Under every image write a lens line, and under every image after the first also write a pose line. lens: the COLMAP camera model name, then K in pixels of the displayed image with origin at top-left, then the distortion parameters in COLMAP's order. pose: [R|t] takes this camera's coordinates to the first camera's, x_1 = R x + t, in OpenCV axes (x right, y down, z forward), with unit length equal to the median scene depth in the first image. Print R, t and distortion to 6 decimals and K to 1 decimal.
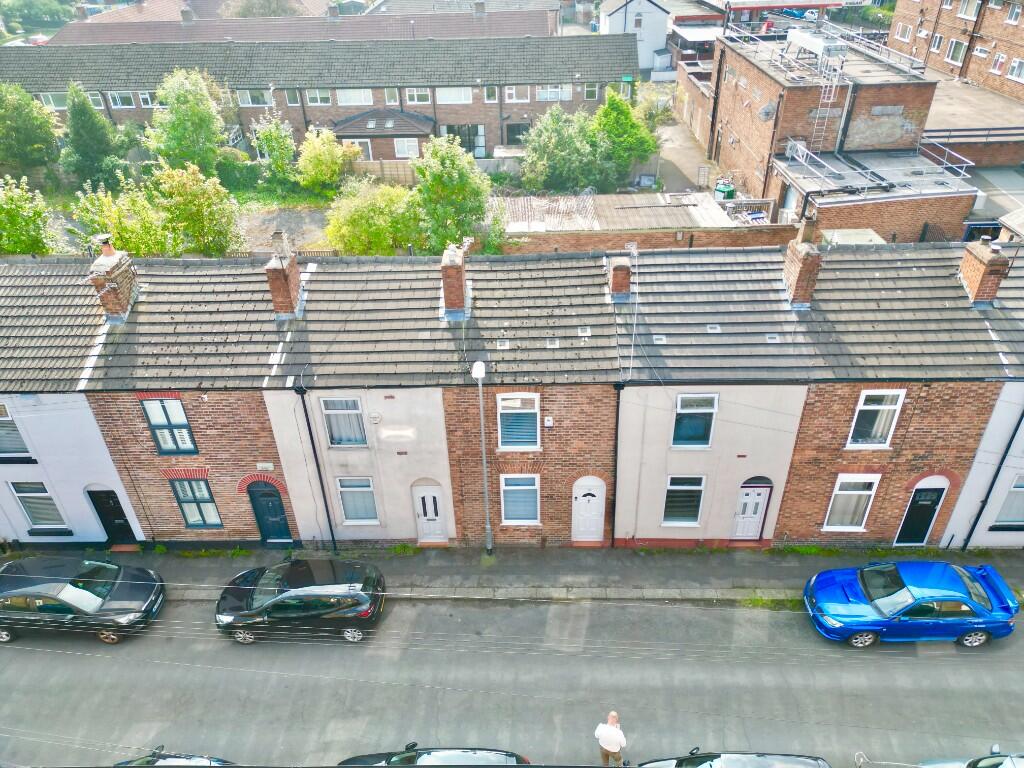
lens RADIAL K [[718.1, 0, 512.0], [0, 718.1, 384.0], [0, 0, 1]] dist [0.112691, -0.115778]
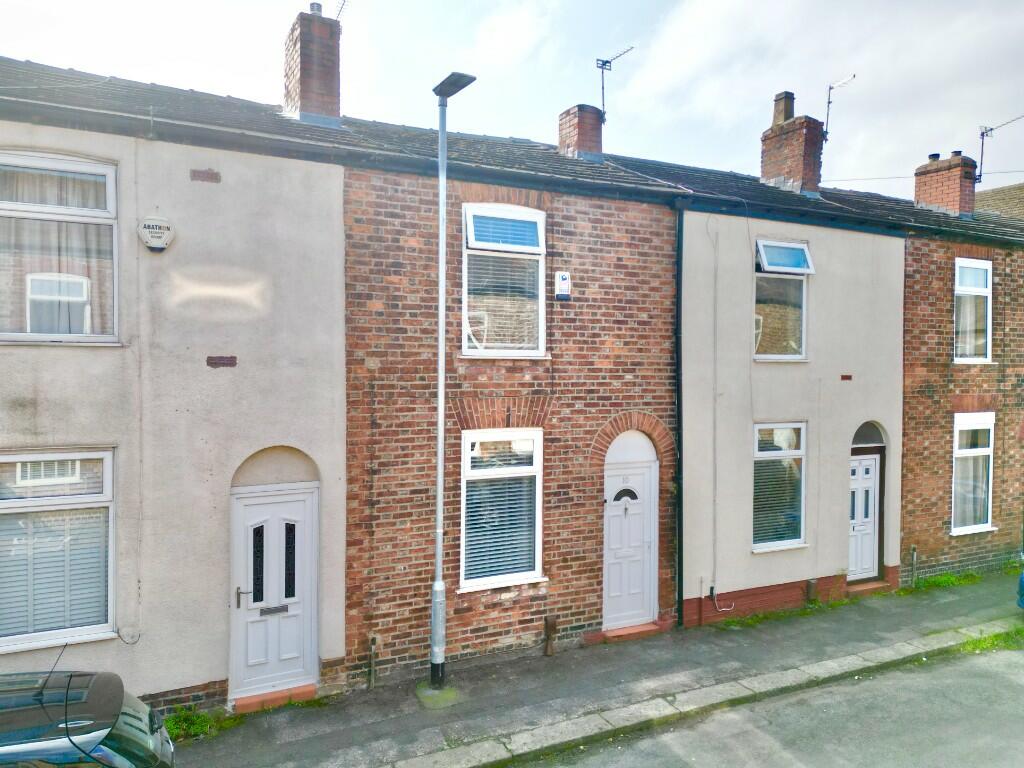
lens RADIAL K [[758.5, 0, 516.0], [0, 758.5, 381.6], [0, 0, 1]] dist [0.112411, -0.131729]
pose [[0.875970, 0.022352, 0.481847, -0.204959], [0.239147, 0.847391, -0.474065, 0.319684], [-0.418909, 0.530499, 0.736944, 0.636443]]
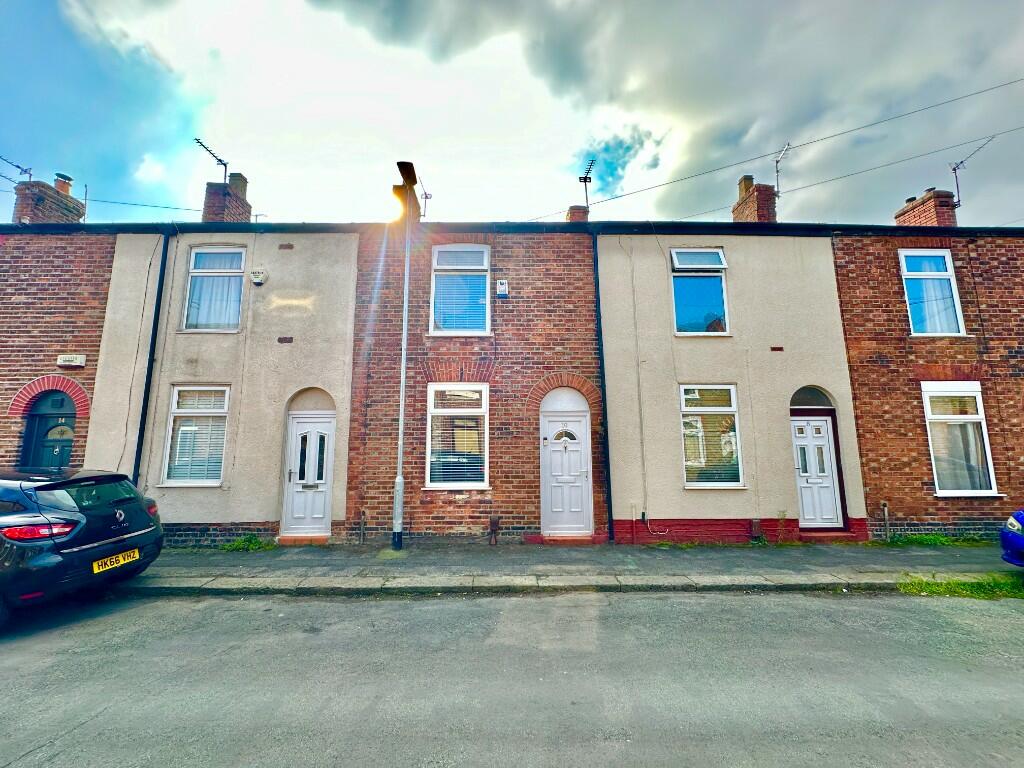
lens RADIAL K [[415.1, 0, 511.8], [0, 415.1, 382.2], [0, 0, 1]] dist [0.000095, -0.000310]
pose [[0.999017, 0.027763, 0.034564, 0.046121], [0.002482, 0.743390, -0.668854, 0.376695], [-0.044264, 0.668282, 0.742590, 0.711112]]
